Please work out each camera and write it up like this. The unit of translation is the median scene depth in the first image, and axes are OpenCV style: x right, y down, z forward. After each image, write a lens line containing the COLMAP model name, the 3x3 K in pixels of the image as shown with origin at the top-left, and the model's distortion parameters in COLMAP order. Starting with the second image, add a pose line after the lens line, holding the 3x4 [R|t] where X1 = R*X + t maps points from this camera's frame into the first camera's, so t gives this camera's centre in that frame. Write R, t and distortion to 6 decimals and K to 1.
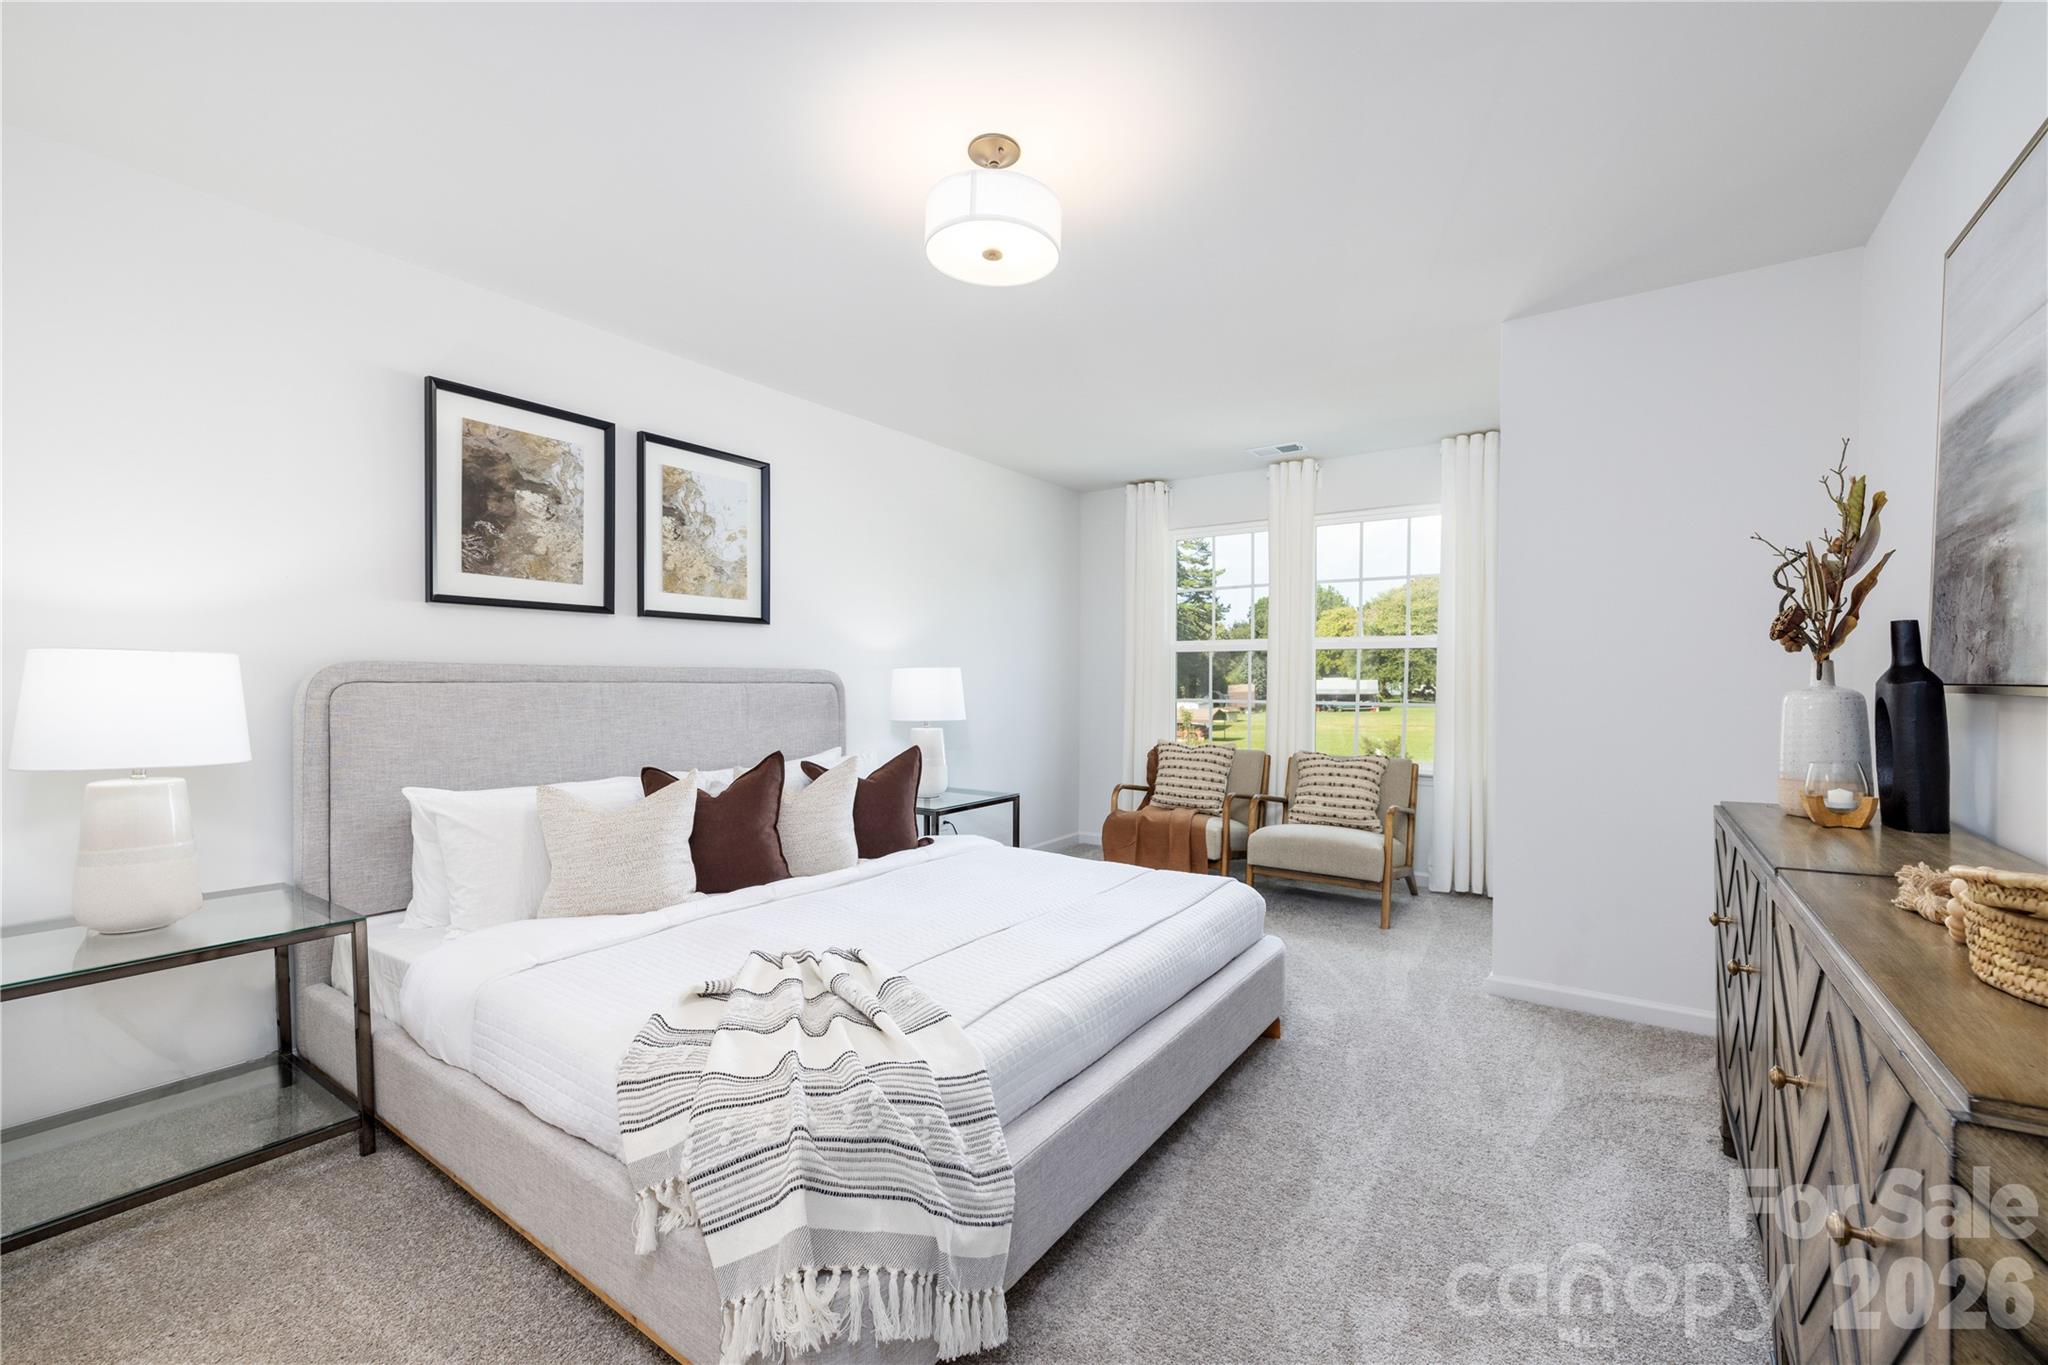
lens RADIAL K [[859.6, 0, 1011.5], [0, 859.6, 689.7], [0, 0, 1]] dist [0.002791, -0.000585]
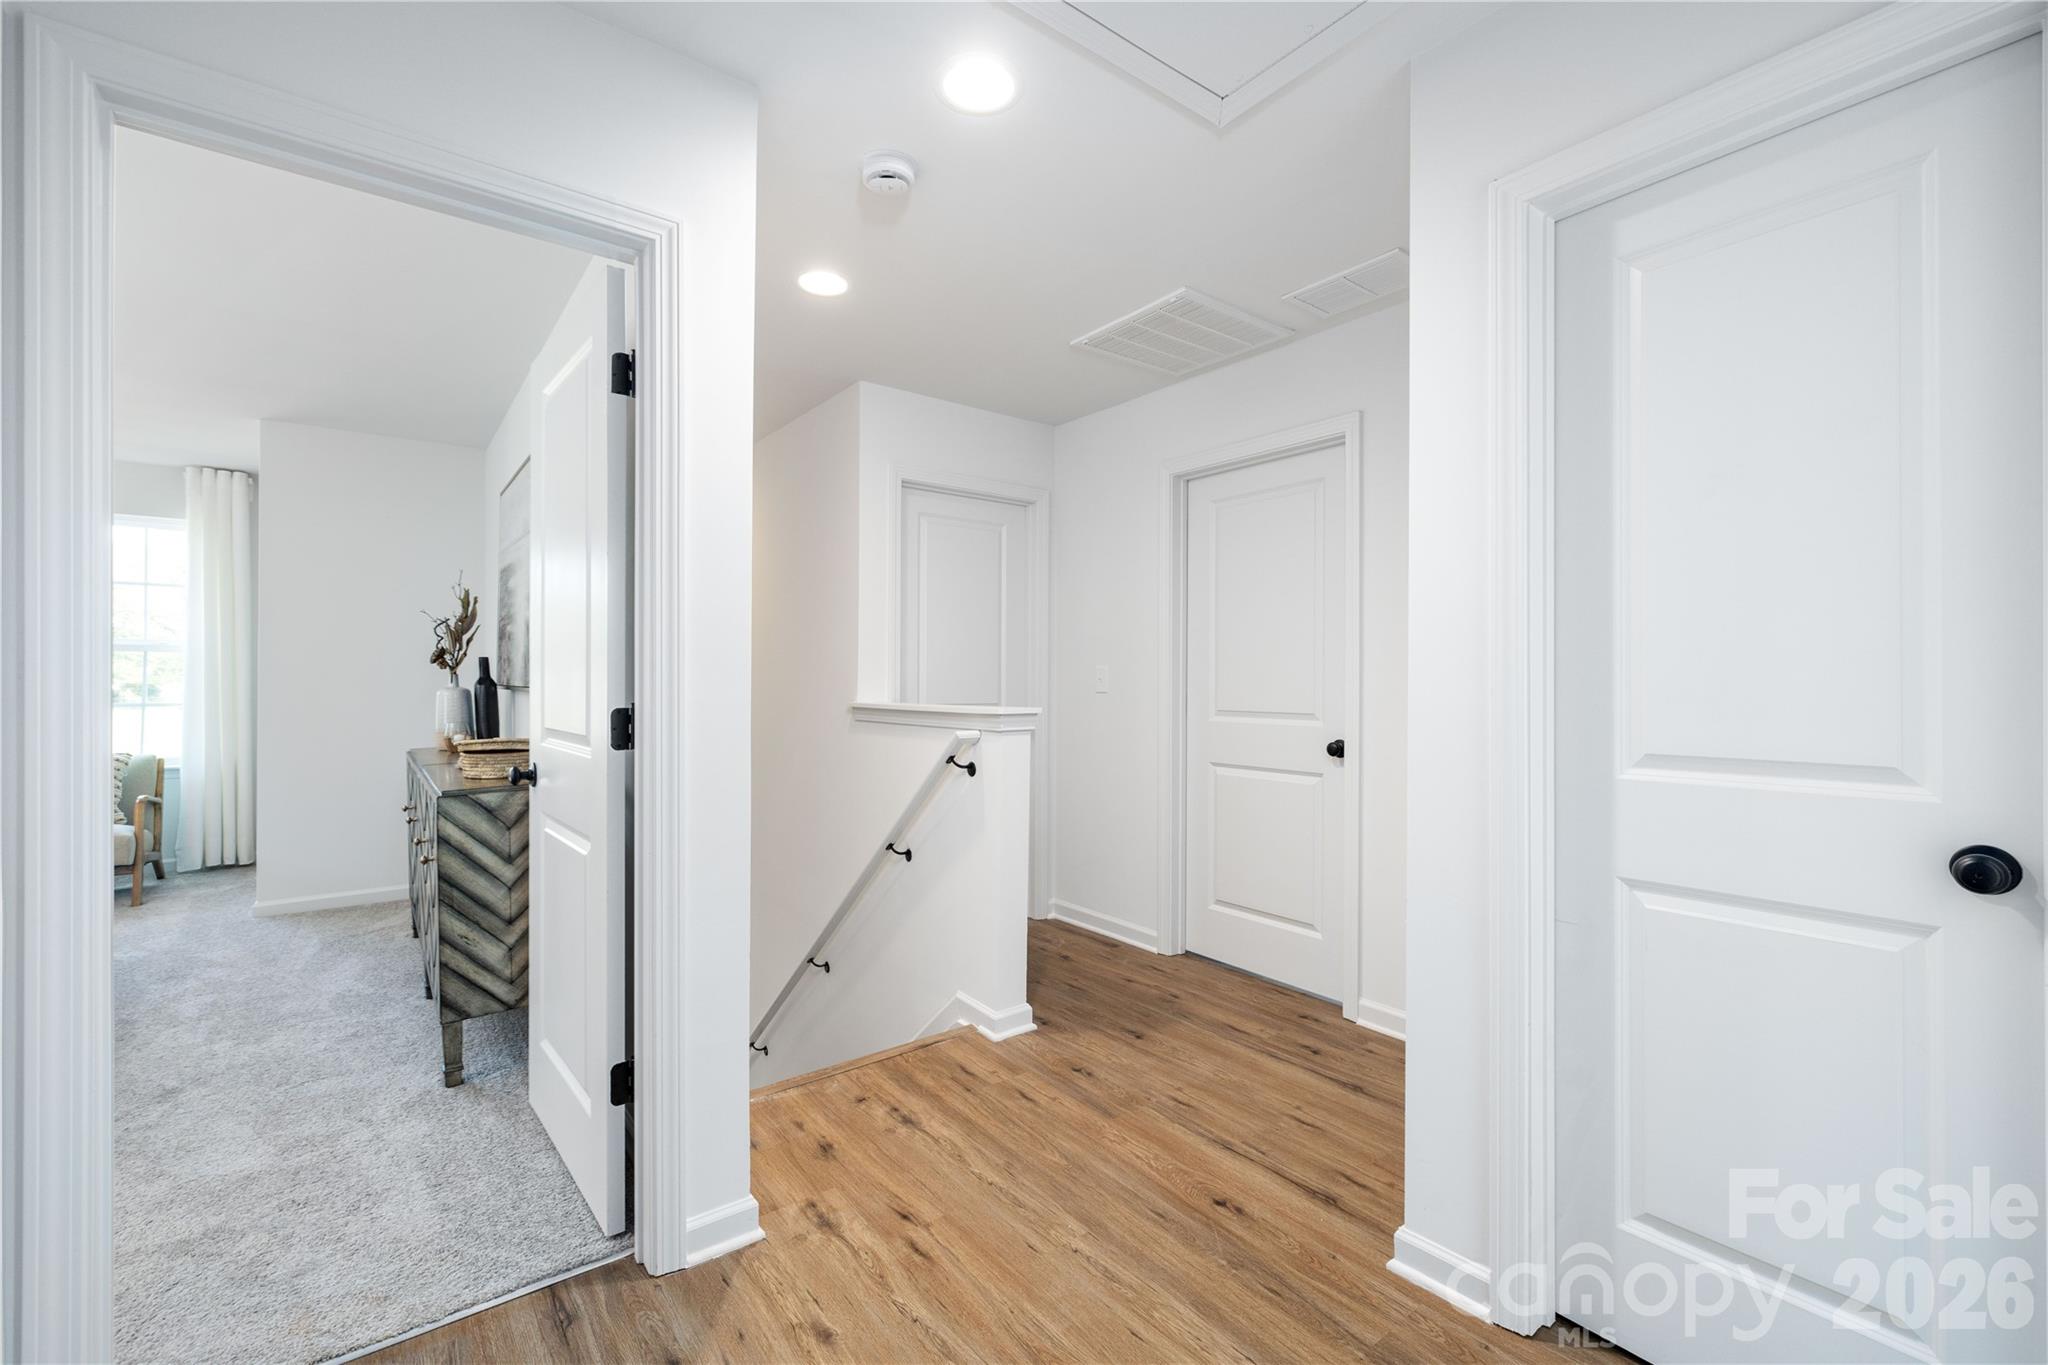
lens RADIAL K [[859.6, 0, 1013.1], [0, 859.6, 685.0], [0, 0, 1]] dist [0.002791, -0.000585]
pose [[0.298191, -0.007772, 0.954475, -0.620918], [0.007939, 0.999952, 0.005663, -0.009209], [-0.954473, 0.005889, 0.298238, -0.886175]]
